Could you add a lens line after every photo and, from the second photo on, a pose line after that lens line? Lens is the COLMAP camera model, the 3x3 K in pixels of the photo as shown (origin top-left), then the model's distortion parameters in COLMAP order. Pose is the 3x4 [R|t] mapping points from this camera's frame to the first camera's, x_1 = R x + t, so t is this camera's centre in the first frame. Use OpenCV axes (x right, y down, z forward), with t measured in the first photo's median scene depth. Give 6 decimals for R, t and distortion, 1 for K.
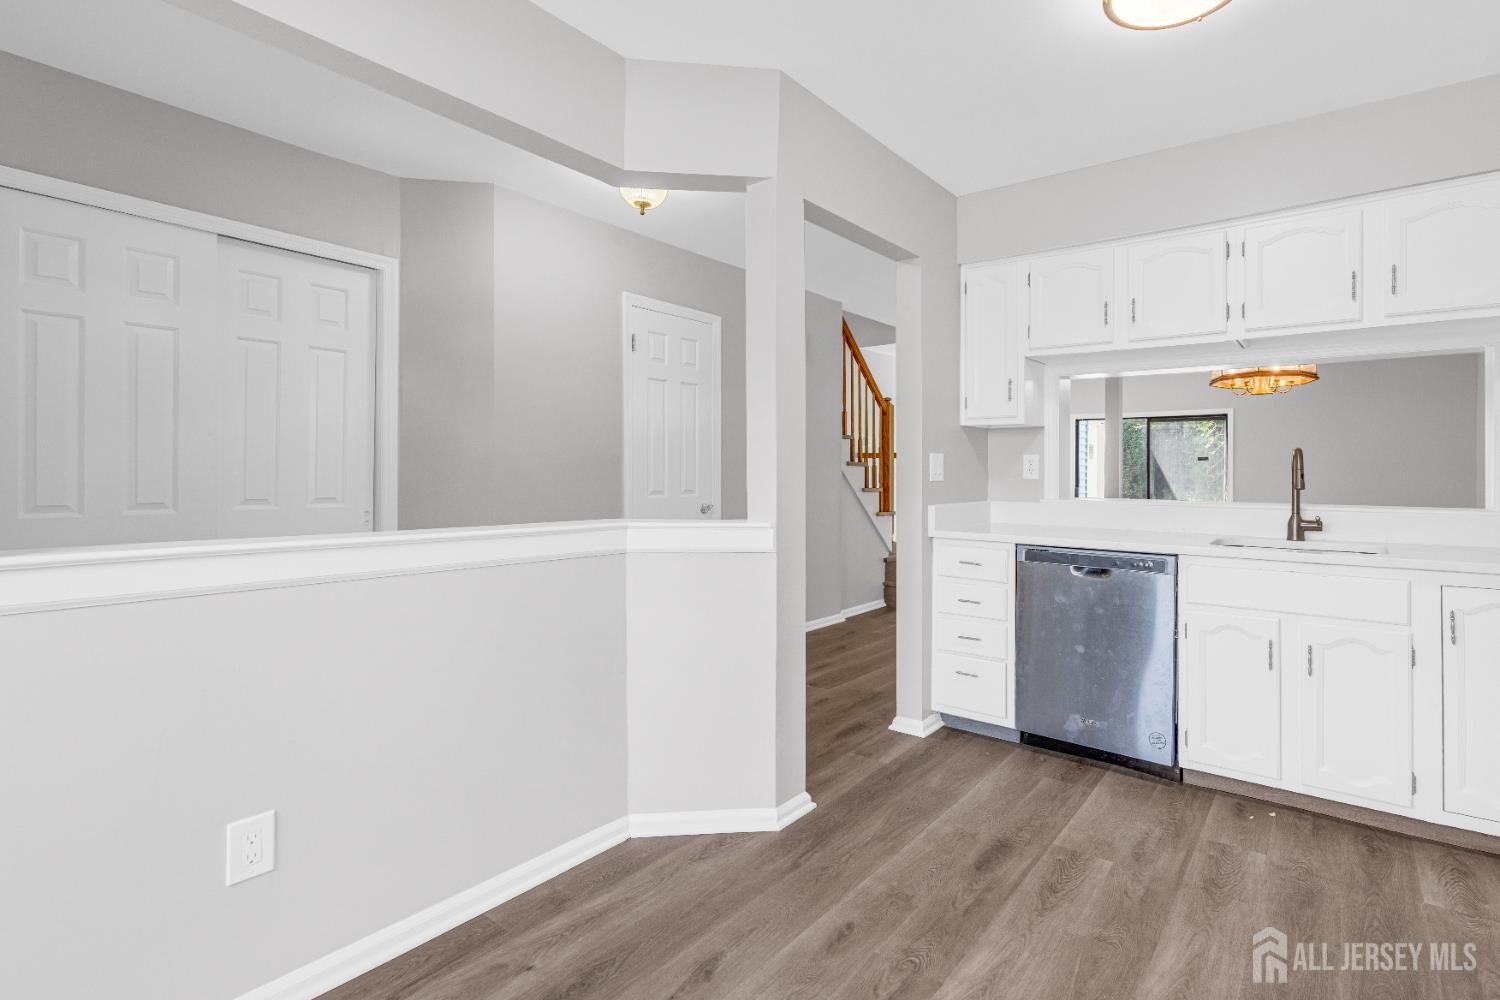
lens RADIAL K [[700.6, 0, 818.8], [0, 700.6, 473.7], [0, 0, 1]] dist [-0.003906, 0.001882]
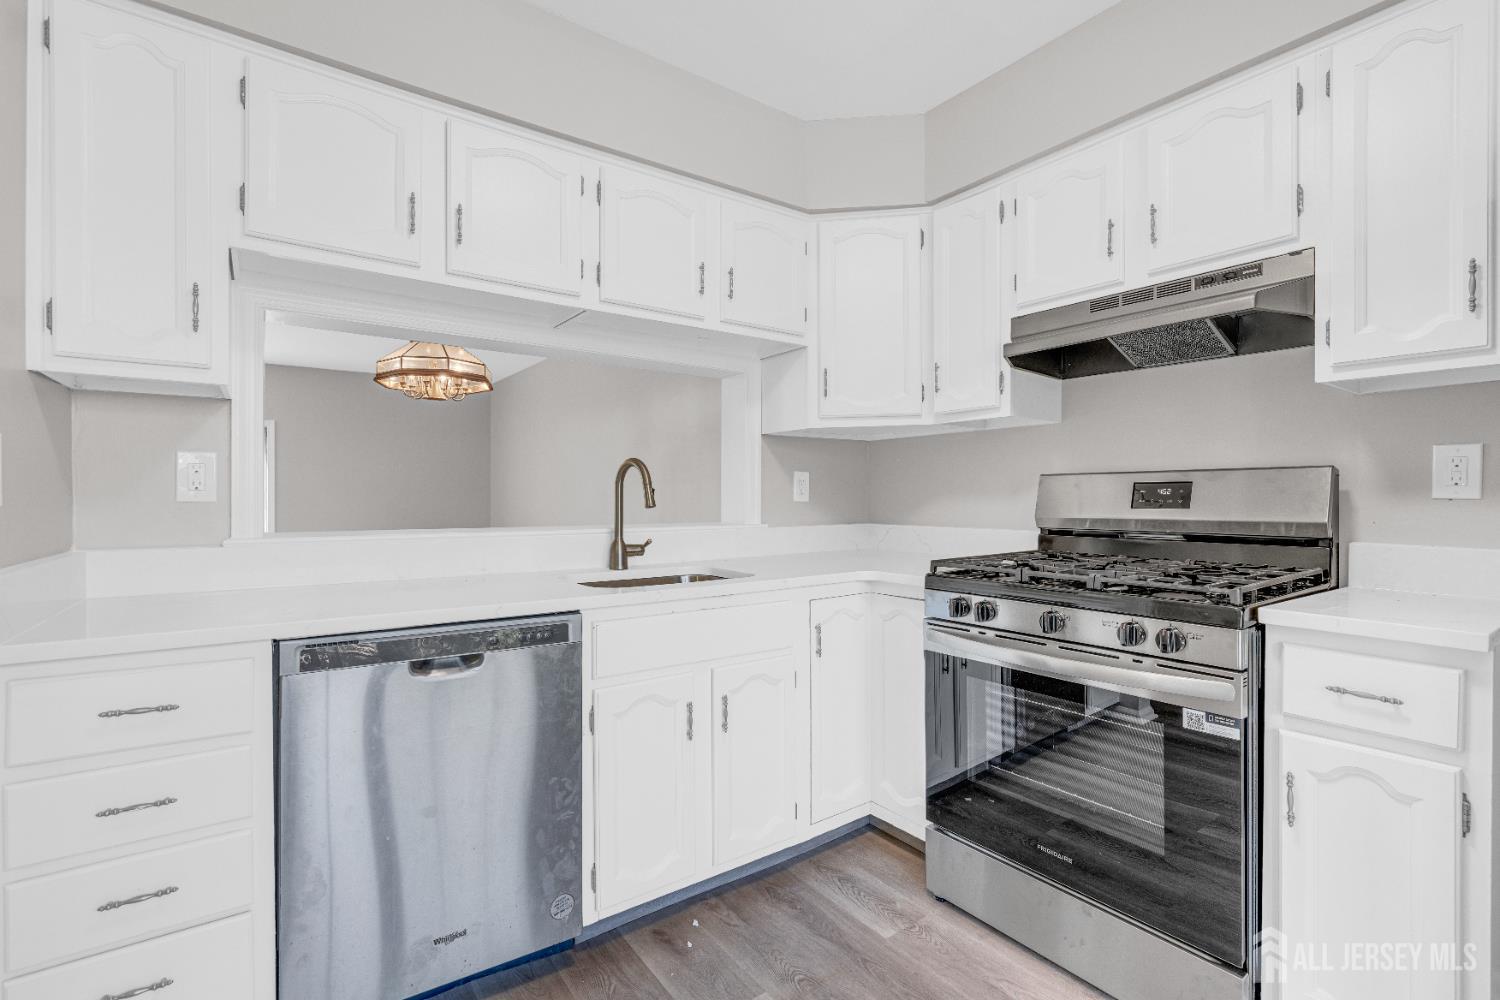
lens RADIAL K [[679.7, 0, 740.7], [0, 679.7, 501.8], [0, 0, 1]] dist [-0.007172, 0.001547]
pose [[0.326185, -0.011831, 0.945232, -0.039214], [0.006957, 0.999925, 0.010115, 0.007328], [-0.945280, 0.003277, 0.326243, 0.600514]]
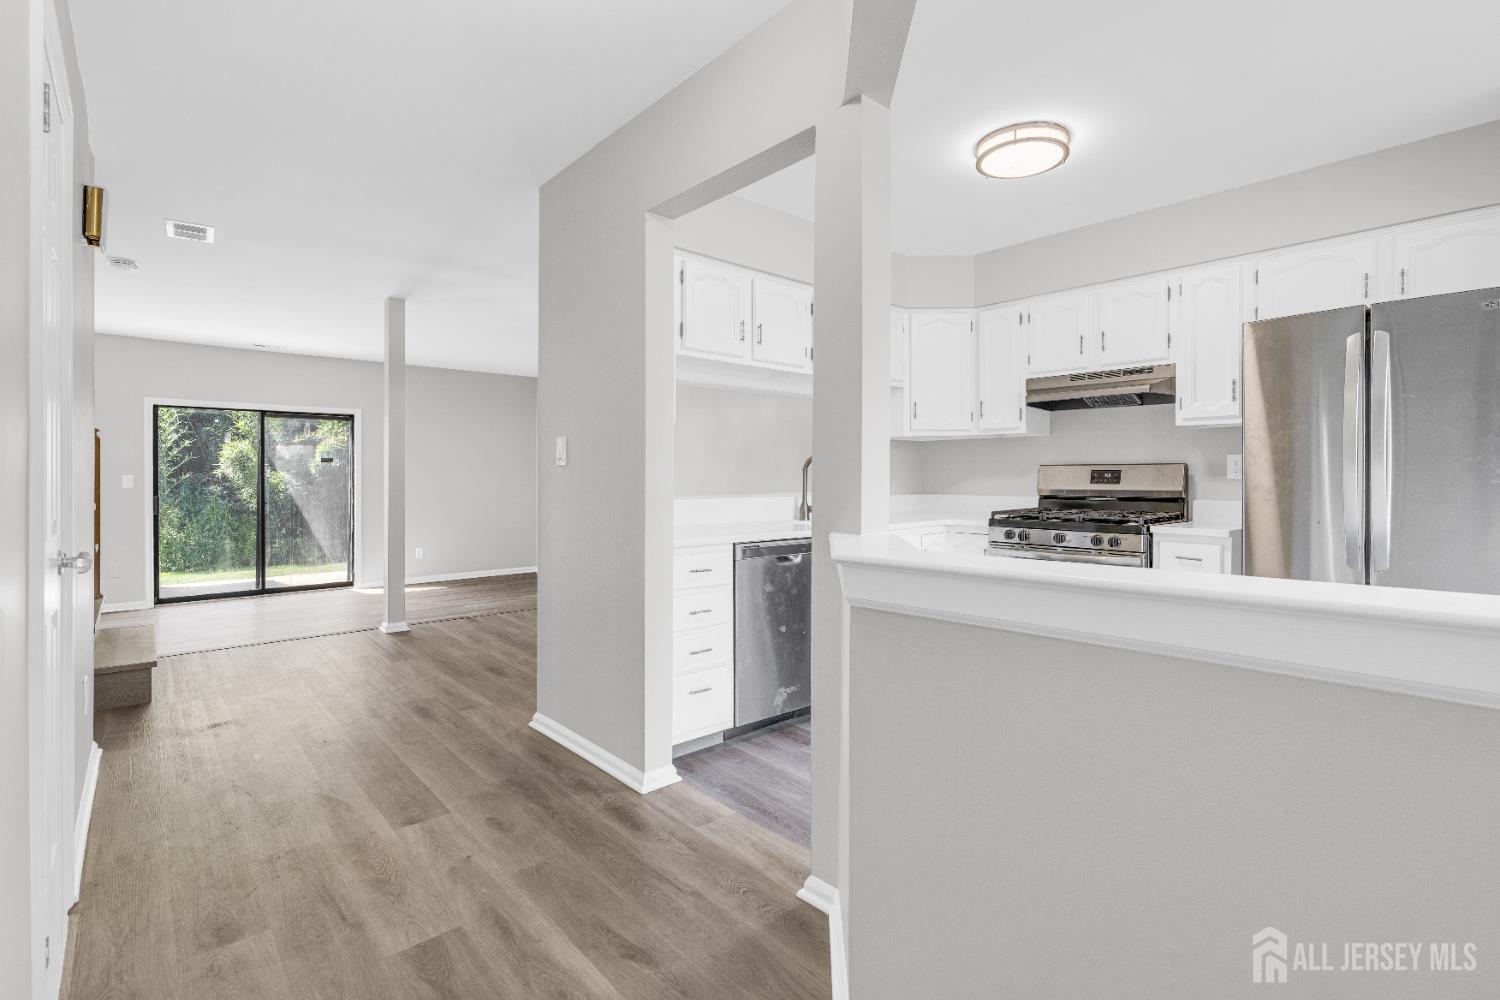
lens RADIAL K [[700.6, 0, 746.1], [0, 700.6, 482.7], [0, 0, 1]] dist [-0.003906, 0.001882]
pose [[0.221264, -0.015087, 0.975097, -0.739087], [0.007114, 0.999879, 0.013856, -0.002361], [-0.975188, 0.003871, 0.221344, 0.804517]]
